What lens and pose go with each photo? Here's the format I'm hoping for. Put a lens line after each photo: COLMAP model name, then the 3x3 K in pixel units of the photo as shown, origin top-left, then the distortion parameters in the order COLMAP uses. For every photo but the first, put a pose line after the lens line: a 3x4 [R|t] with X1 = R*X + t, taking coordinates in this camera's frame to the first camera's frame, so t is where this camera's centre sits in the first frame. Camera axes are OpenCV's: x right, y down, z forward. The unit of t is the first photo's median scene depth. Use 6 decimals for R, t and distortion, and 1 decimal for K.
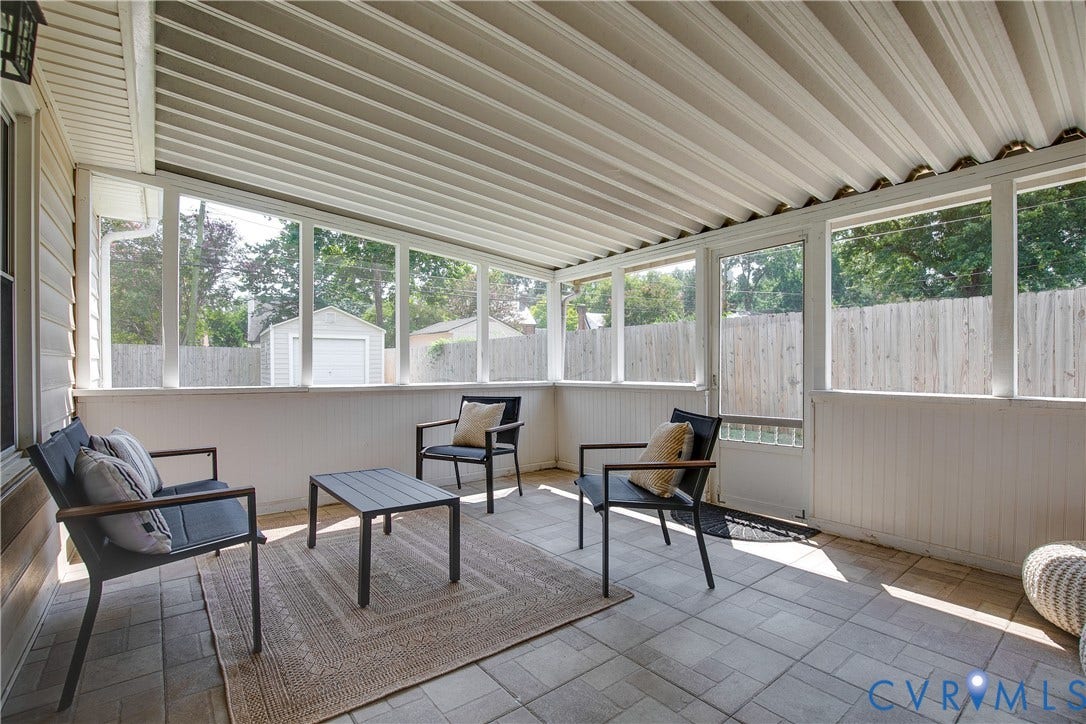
lens RADIAL K [[503.6, 0, 553.6], [0, 503.6, 369.5], [0, 0, 1]] dist [-0.035440, 0.007578]
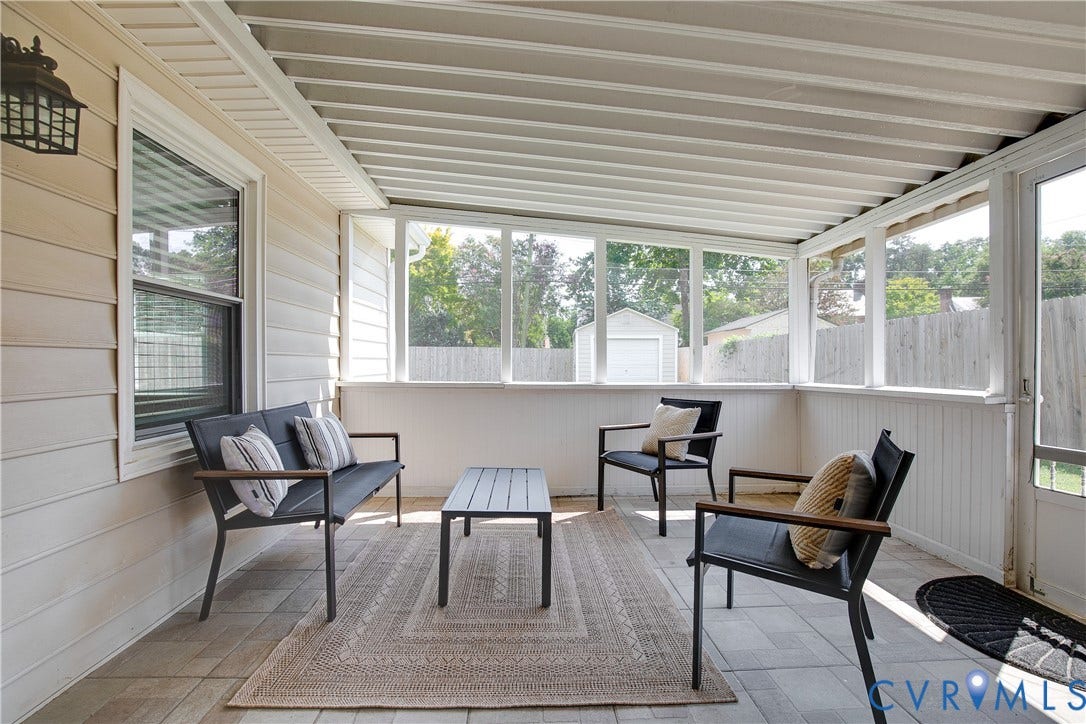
lens RADIAL K [[503.6, 0, 553.6], [0, 503.6, 369.5], [0, 0, 1]] dist [-0.035440, 0.007578]
pose [[0.803579, 0.006933, -0.595158, 0.221998], [-0.005914, 0.999976, 0.003663, 0.000410], [0.595169, 0.000576, 0.803600, 0.192869]]
